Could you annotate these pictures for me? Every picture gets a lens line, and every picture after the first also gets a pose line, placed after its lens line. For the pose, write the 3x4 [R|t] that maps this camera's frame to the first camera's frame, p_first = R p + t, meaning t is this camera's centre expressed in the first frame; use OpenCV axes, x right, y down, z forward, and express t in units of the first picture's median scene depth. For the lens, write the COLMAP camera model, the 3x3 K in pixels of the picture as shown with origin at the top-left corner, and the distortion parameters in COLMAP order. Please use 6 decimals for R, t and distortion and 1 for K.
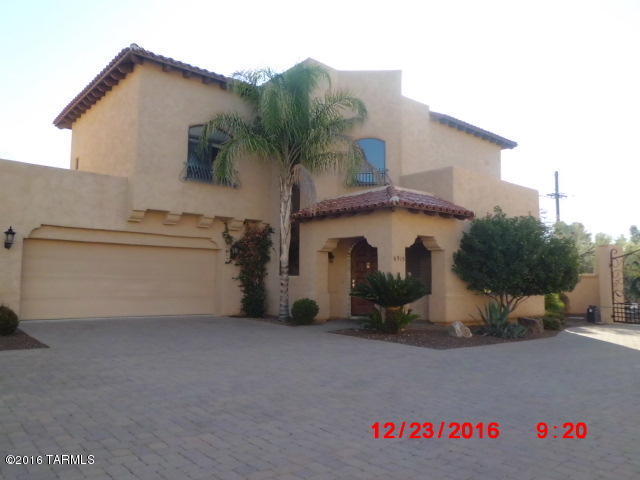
lens RADIAL K [[492.0, 0, 320.0], [0, 492.0, 240.0], [0, 0, 1]] dist [-0.041758, -0.001724]
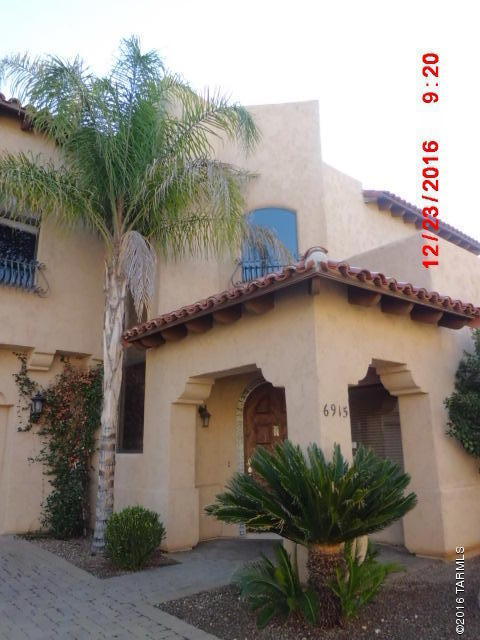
lens RADIAL K [[492.0, 0, 242.5], [0, 492.0, 284.3], [0, 0, 1]] dist [-0.041758, -0.001724]
pose [[0.999794, -0.020275, -0.000690, 0.070583], [0.019487, 0.969287, -0.245161, 0.029190], [0.005639, 0.245097, 0.969482, 0.478363]]
